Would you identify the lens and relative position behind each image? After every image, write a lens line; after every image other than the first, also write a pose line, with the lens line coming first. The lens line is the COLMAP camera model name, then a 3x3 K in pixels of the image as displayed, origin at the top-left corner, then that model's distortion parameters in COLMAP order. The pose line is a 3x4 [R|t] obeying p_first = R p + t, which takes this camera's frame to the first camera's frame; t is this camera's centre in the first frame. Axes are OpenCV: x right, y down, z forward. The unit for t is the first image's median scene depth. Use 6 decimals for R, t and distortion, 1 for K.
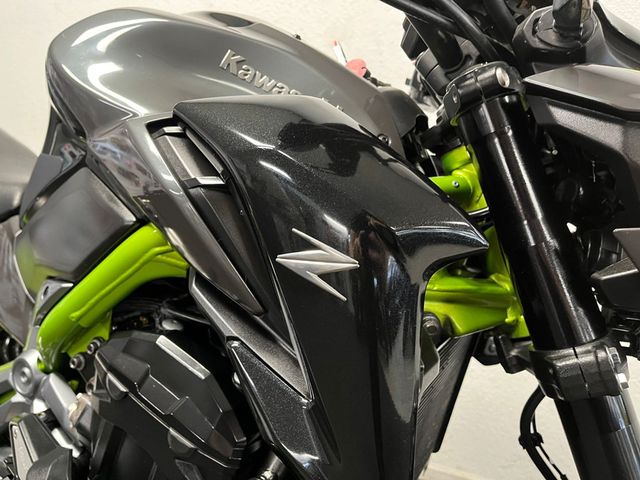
lens RADIAL K [[495.9, 0, 320.0], [0, 495.9, 240.0], [0, 0, 1]] dist [0.008020, 0.001555]
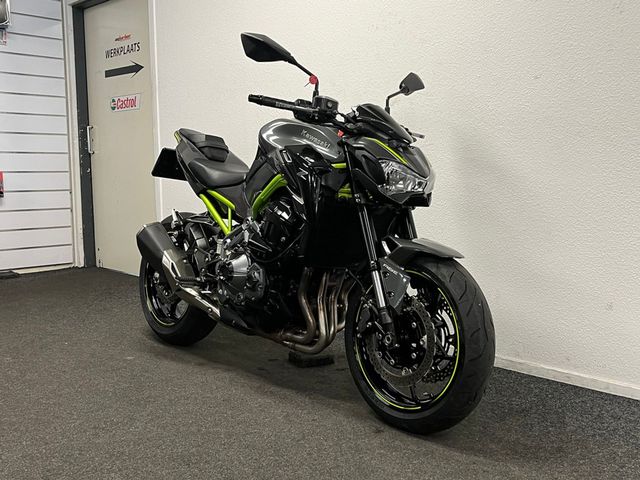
lens RADIAL K [[663.8, 0, 320.0], [0, 663.8, 240.0], [0, 0, 1]] dist [0.020236, 0.008775]
pose [[0.936352, 0.025209, -0.350157, 1.789175], [-0.057540, 0.994951, -0.082235, 0.884322], [0.346316, 0.097149, 0.933074, -3.721808]]
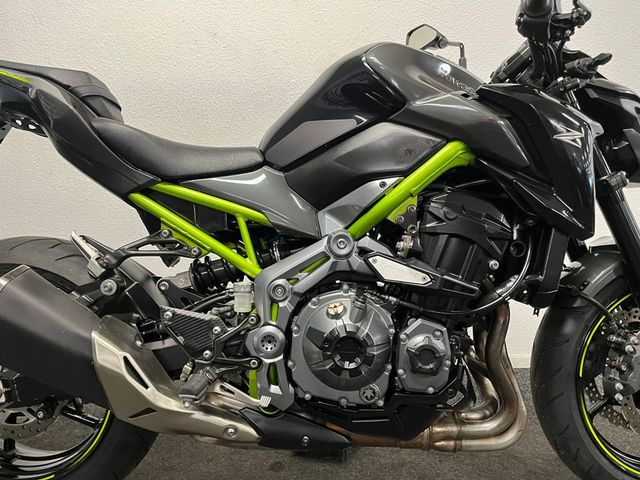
lens RADIAL K [[495.9, 0, 320.0], [0, 495.9, 240.0], [0, 0, 1]] dist [0.008020, 0.001555]
pose [[0.896230, -0.084373, 0.435491, -1.706469], [0.113062, 0.992769, -0.040338, 0.389170], [-0.428938, 0.085390, 0.899289, -0.635885]]
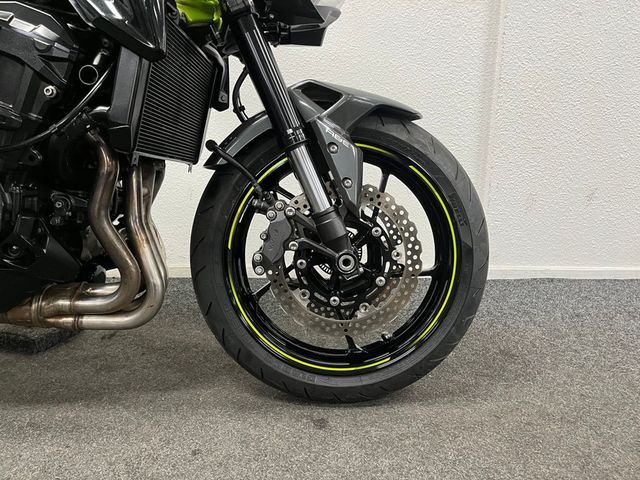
lens RADIAL K [[483.9, 0, 320.0], [0, 483.9, 240.0], [0, 0, 1]] dist [0.020982, -0.002524]
pose [[0.896321, -0.105716, 0.430619, -0.171805], [0.087943, 0.994254, 0.061036, 0.940295], [-0.434597, -0.016838, 0.900468, -0.933916]]
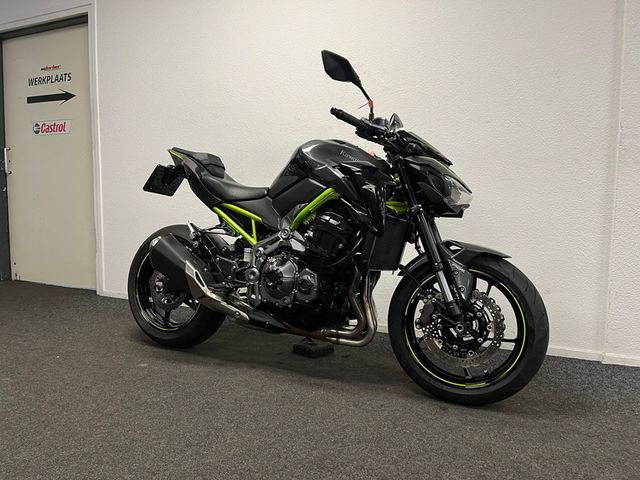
lens RADIAL K [[478.0, 0, 320.0], [0, 478.0, 240.0], [0, 0, 1]] dist [0.000173, -0.002006]
pose [[0.999985, 0.001940, 0.005031, -0.418272], [-0.001371, 0.993852, -0.110711, 0.877968], [-0.005215, 0.110703, 0.993840, -3.142933]]
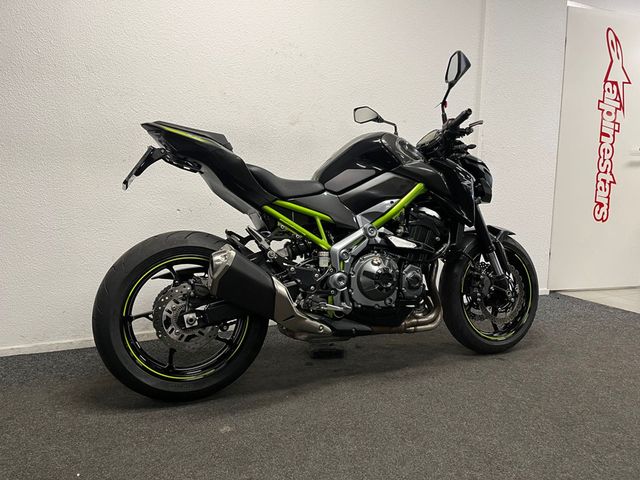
lens RADIAL K [[495.9, 0, 320.0], [0, 495.9, 240.0], [0, 0, 1]] dist [0.008020, 0.001555]
pose [[0.661402, -0.097634, 0.743650, -4.197810], [0.143399, 0.989662, 0.002395, 0.335128], [-0.736196, 0.105055, 0.668565, -1.318489]]
